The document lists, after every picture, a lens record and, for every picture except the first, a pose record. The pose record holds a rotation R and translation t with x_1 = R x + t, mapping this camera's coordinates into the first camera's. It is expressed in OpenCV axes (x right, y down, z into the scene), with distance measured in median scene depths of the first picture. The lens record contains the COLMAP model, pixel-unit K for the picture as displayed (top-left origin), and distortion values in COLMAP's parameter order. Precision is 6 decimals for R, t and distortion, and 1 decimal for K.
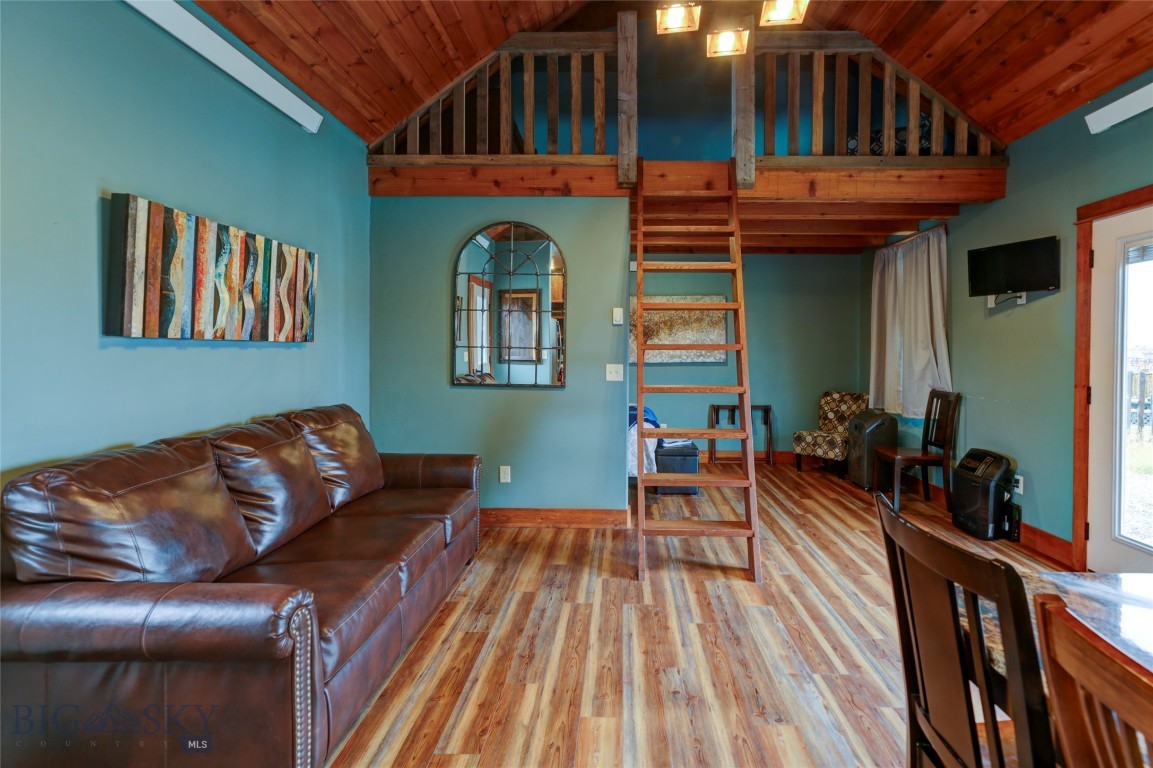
lens RADIAL K [[581.7, 0, 595.8], [0, 581.7, 353.2], [0, 0, 1]] dist [-0.011207, 0.008733]
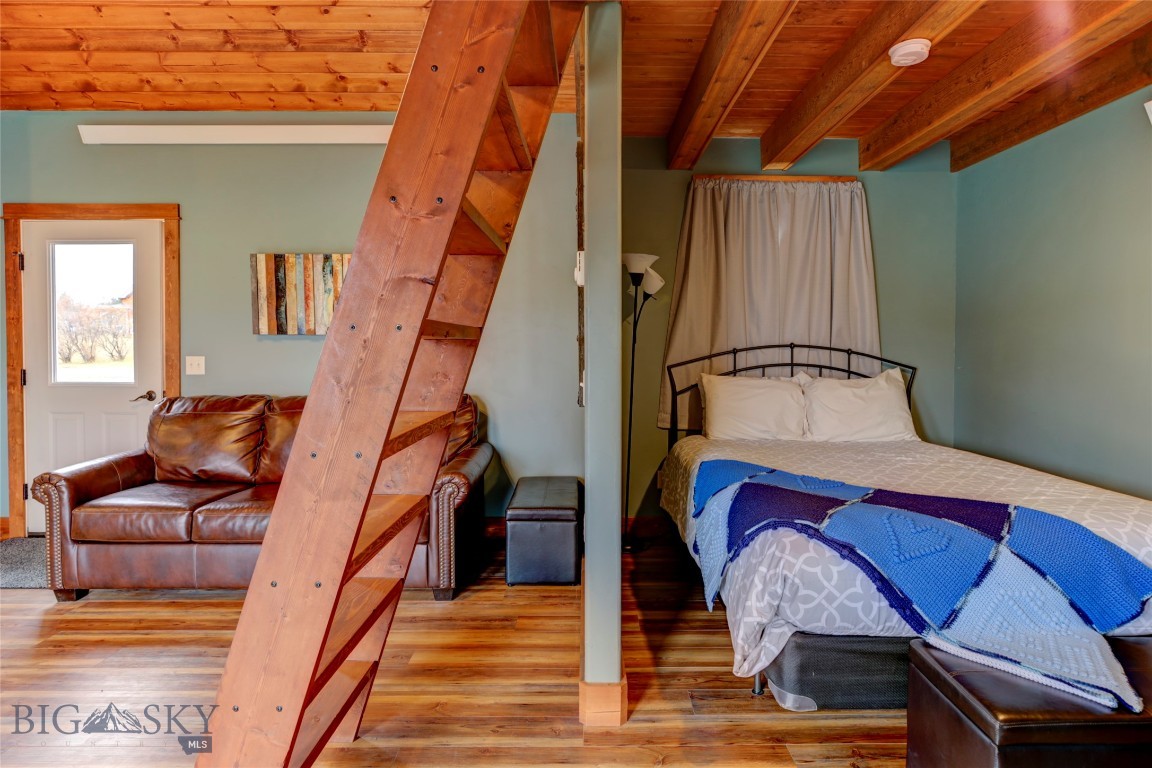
lens RADIAL K [[593.7, 0, 639.5], [0, 593.7, 350.0], [0, 0, 1]] dist [-0.000544, 0.003961]
pose [[0.036322, 0.010327, -0.999287, 0.553667], [-0.006250, 0.999929, 0.010106, -0.003153], [0.999321, 0.005879, 0.036384, 1.074714]]
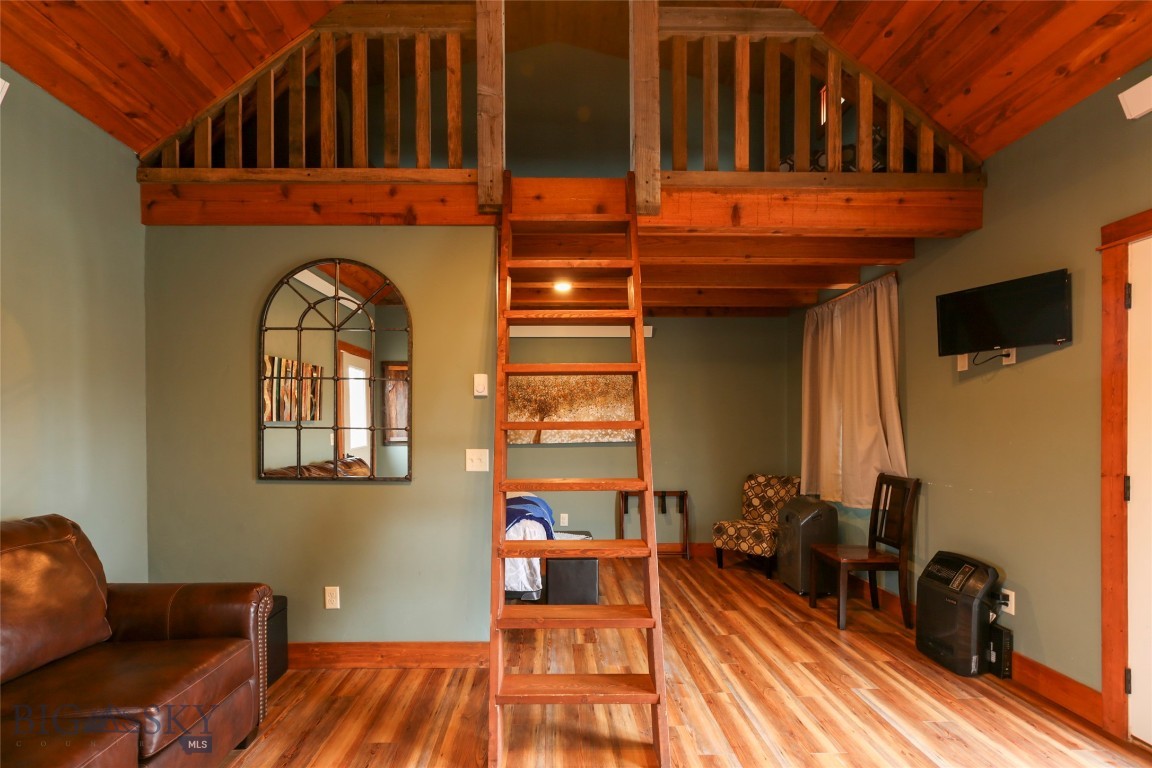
lens RADIAL K [[552.1, 0, 544.5], [0, 552.1, 431.2], [0, 0, 1]] dist [-0.012019, 0.007116]
pose [[0.999347, -0.009819, 0.034774, 0.098213], [0.009806, 0.999952, 0.000568, -0.003539], [-0.034778, -0.000226, 0.999395, 0.298377]]
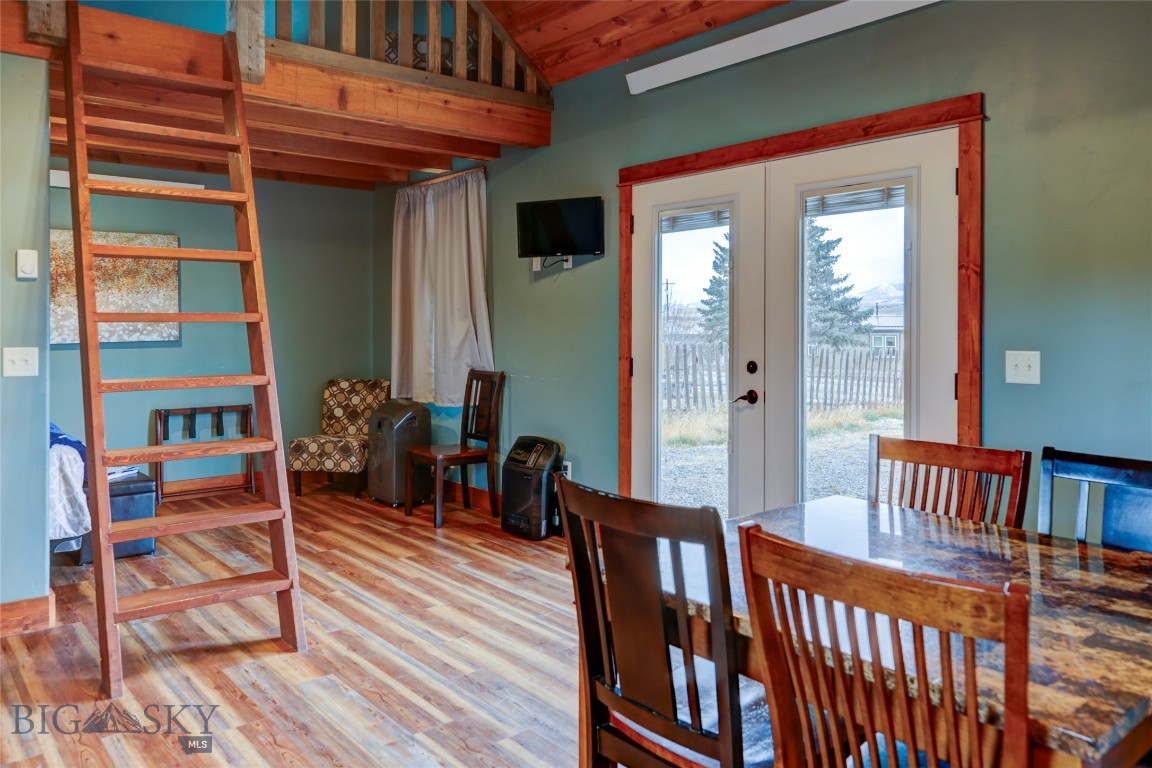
lens RADIAL K [[875.7, 0, 603.0], [0, 875.7, 327.1], [0, 0, 1]] dist [0.007754, -0.009525]
pose [[0.736260, -0.008722, 0.676643, -0.135872], [0.007847, 0.999960, 0.004351, -0.000200], [-0.676654, 0.002106, 0.736298, -0.026930]]
